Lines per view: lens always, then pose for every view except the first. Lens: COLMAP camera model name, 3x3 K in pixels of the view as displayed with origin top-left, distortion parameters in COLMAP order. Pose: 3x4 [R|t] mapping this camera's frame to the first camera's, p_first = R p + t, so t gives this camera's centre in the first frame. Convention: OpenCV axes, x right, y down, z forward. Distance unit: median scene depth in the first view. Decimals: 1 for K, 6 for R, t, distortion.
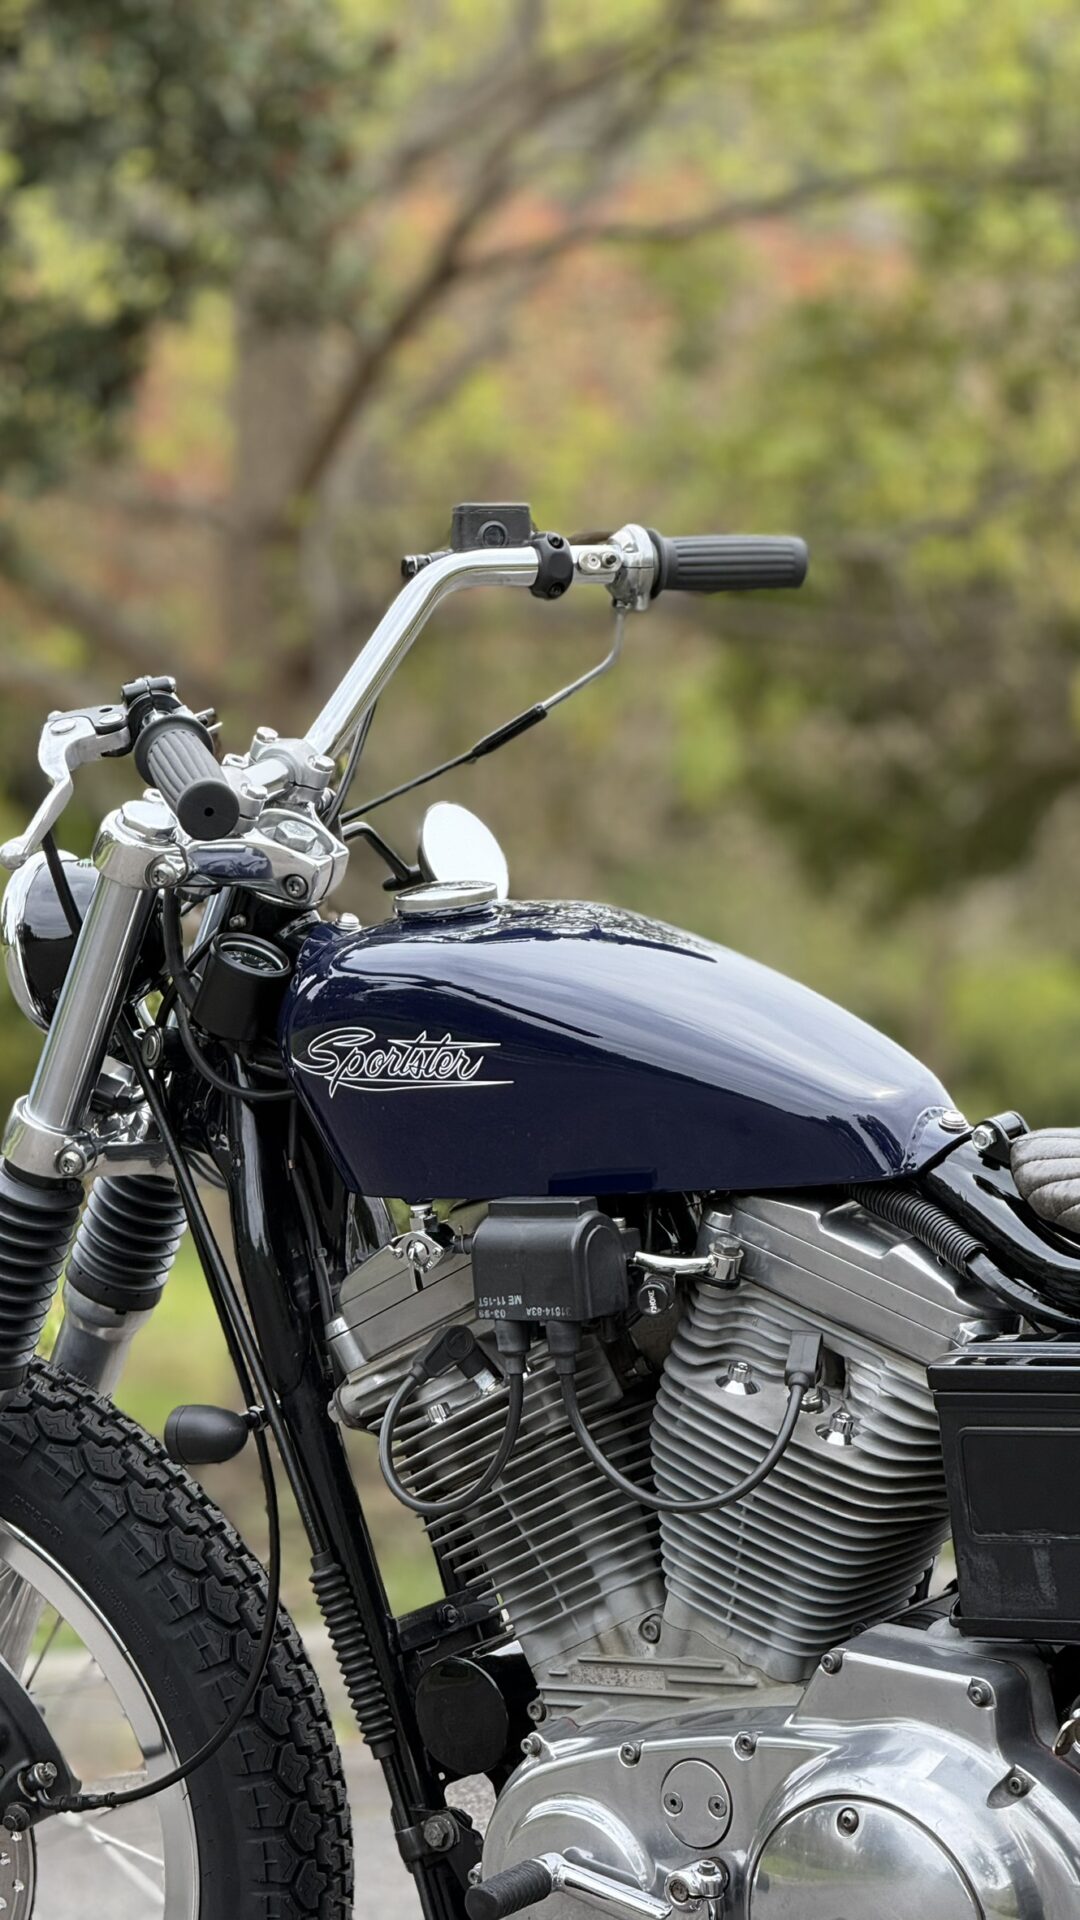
lens RADIAL K [[6659.4, 0, 542.0], [0, 6659.4, 1103.6], [0, 0, 1]] dist [0.199766, 1.454510]
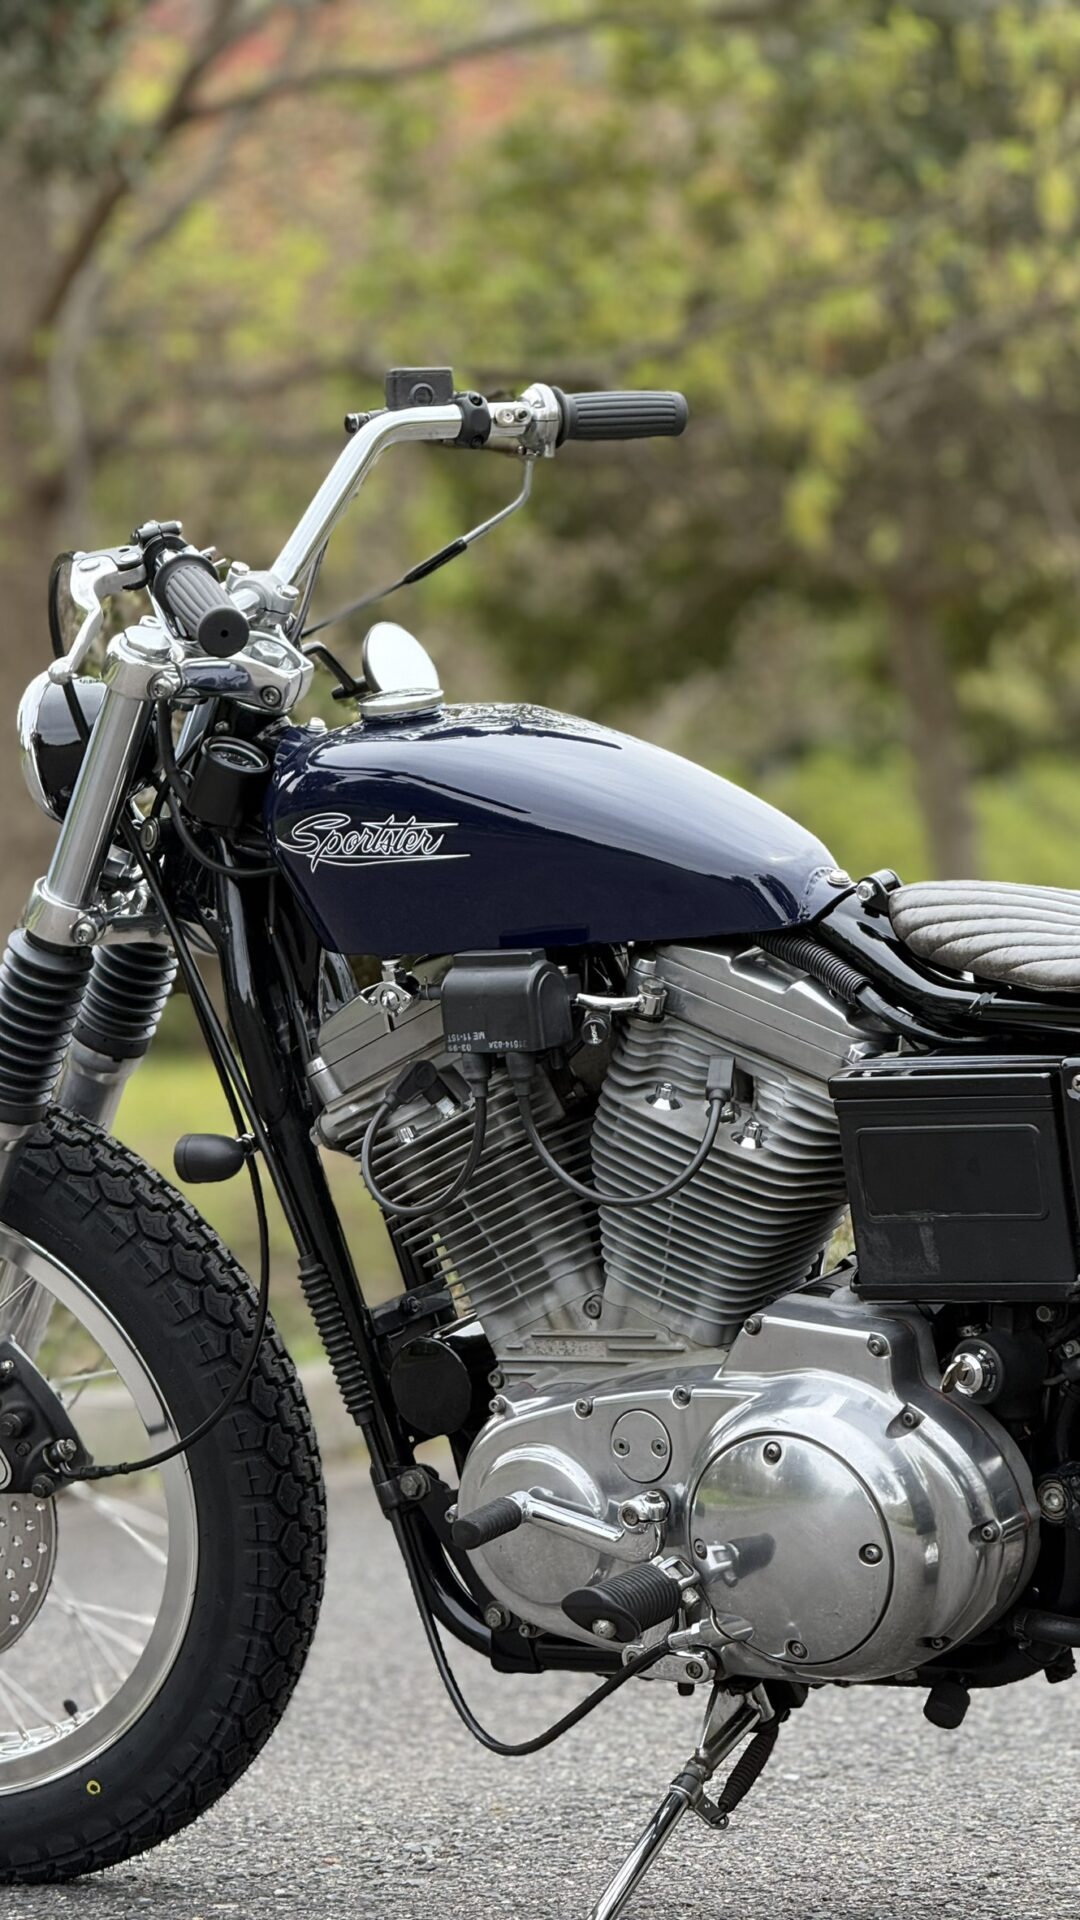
lens RADIAL K [[6659.4, 0, 542.0], [0, 6659.4, 1103.6], [0, 0, 1]] dist [0.199766, 1.454510]
pose [[0.998225, -0.024750, 0.054161, -0.057421], [0.023223, 0.999320, 0.028643, 0.007416], [-0.054833, -0.027334, 0.998121, -0.200289]]
